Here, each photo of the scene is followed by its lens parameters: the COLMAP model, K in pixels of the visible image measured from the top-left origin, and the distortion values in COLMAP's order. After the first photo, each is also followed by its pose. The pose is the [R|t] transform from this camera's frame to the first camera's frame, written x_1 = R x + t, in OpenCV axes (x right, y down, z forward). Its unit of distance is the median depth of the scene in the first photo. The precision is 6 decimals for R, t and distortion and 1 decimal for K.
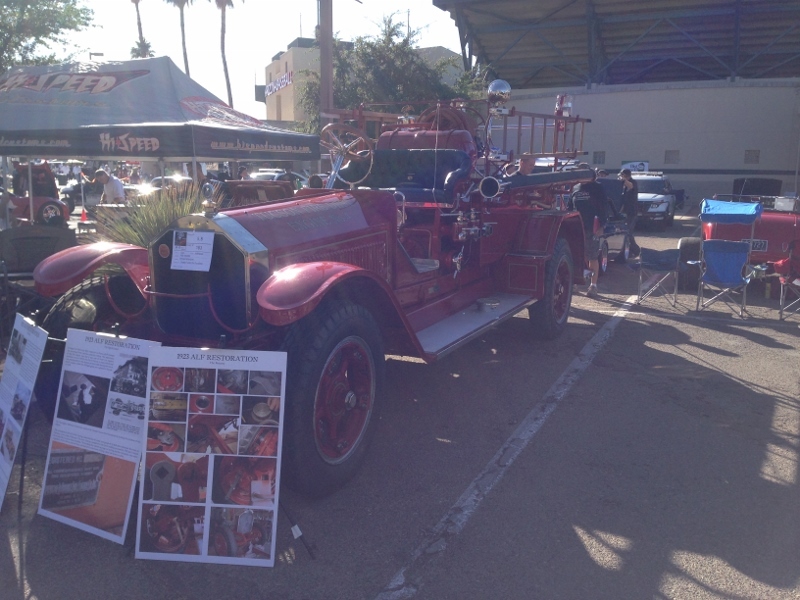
lens RADIAL K [[764.4, 0, 400.0], [0, 764.4, 300.0], [0, 0, 1]] dist [0.160912, -0.013084]
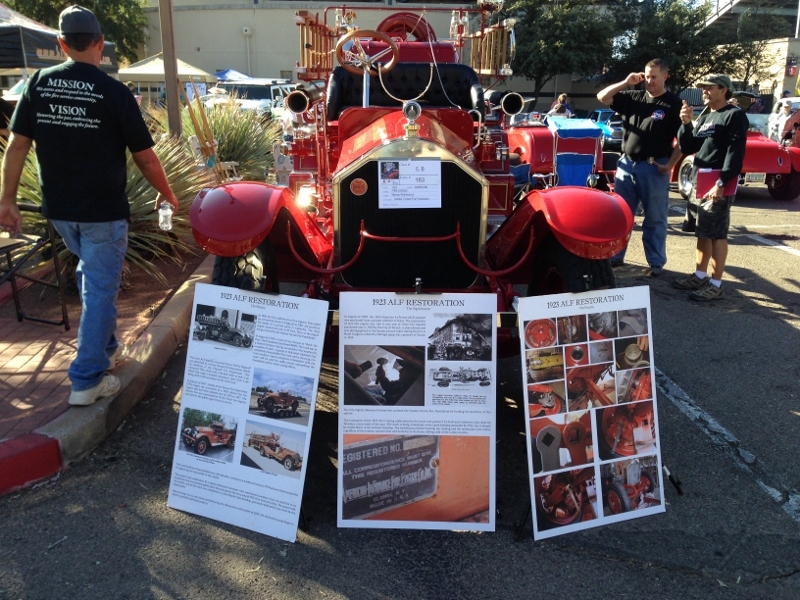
lens RADIAL K [[764.4, 0, 400.0], [0, 764.4, 300.0], [0, 0, 1]] dist [0.160912, -0.013084]
pose [[0.851377, -0.128428, 0.508590, -0.863414], [0.078906, 0.989888, 0.117876, -0.046913], [-0.518586, -0.060226, 0.852902, 0.363120]]
